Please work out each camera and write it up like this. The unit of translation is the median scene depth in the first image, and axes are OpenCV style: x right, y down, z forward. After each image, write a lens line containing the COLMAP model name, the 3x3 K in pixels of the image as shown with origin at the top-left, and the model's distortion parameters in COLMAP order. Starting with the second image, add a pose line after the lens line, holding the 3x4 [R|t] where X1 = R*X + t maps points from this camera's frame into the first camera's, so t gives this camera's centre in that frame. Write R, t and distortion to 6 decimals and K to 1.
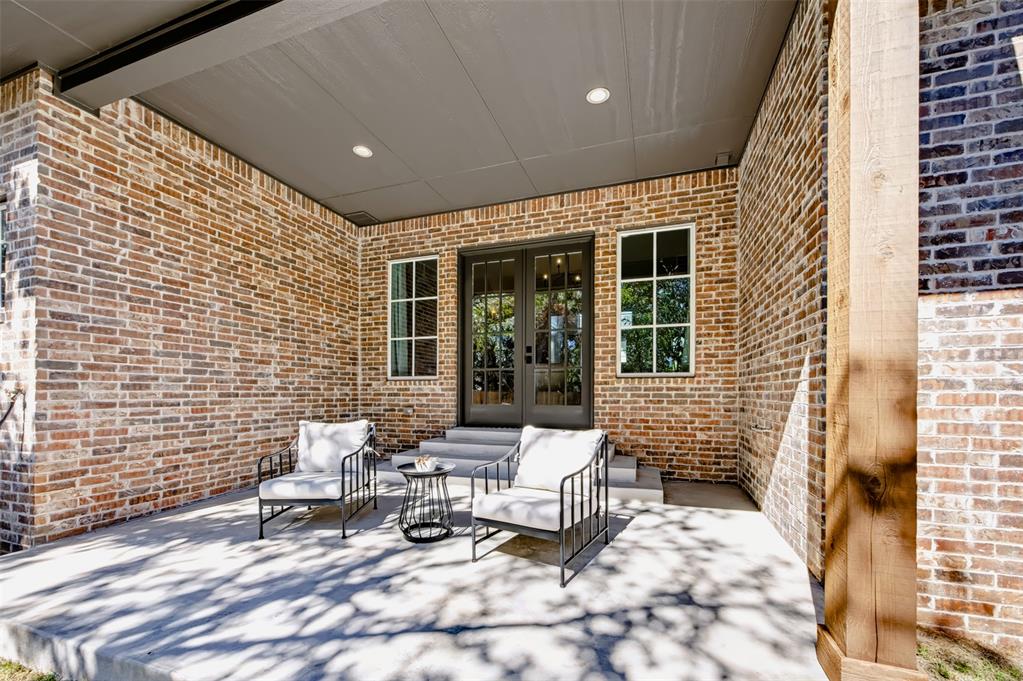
lens RADIAL K [[417.2, 0, 508.0], [0, 417.2, 372.8], [0, 0, 1]] dist [-0.001768, 0.000052]
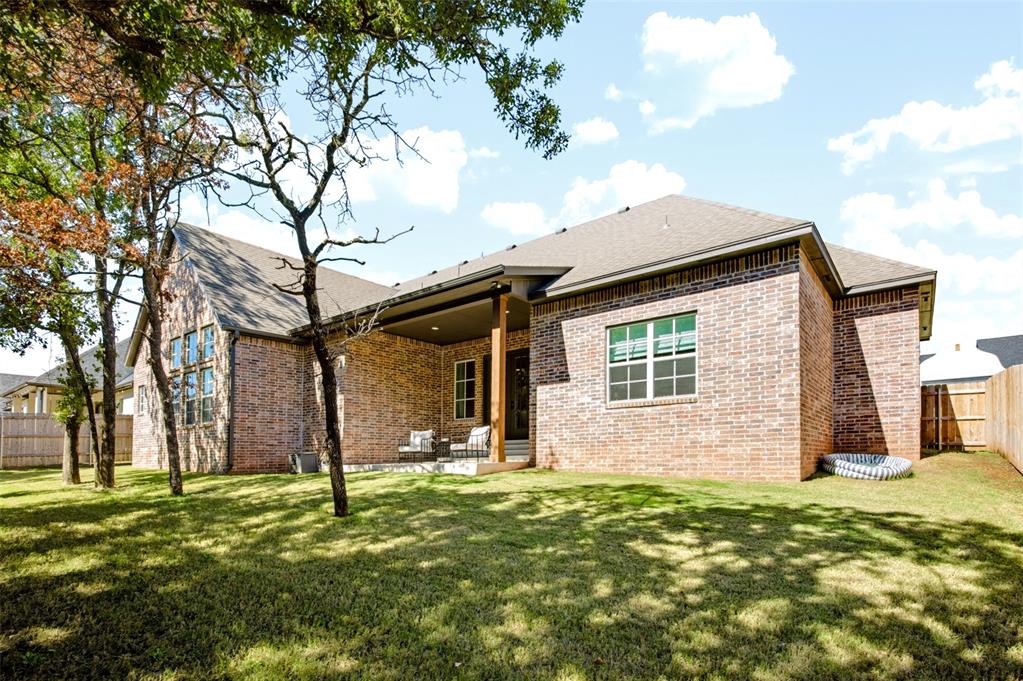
lens RADIAL K [[514.2, 0, 511.5], [0, 514.2, 340.5], [0, 0, 1]] dist [-0.001049, -0.000033]
pose [[0.949446, -0.084768, -0.302270, 1.000547], [0.029029, 0.982435, -0.184332, 0.135091], [0.312587, 0.166239, 0.935230, -1.722709]]
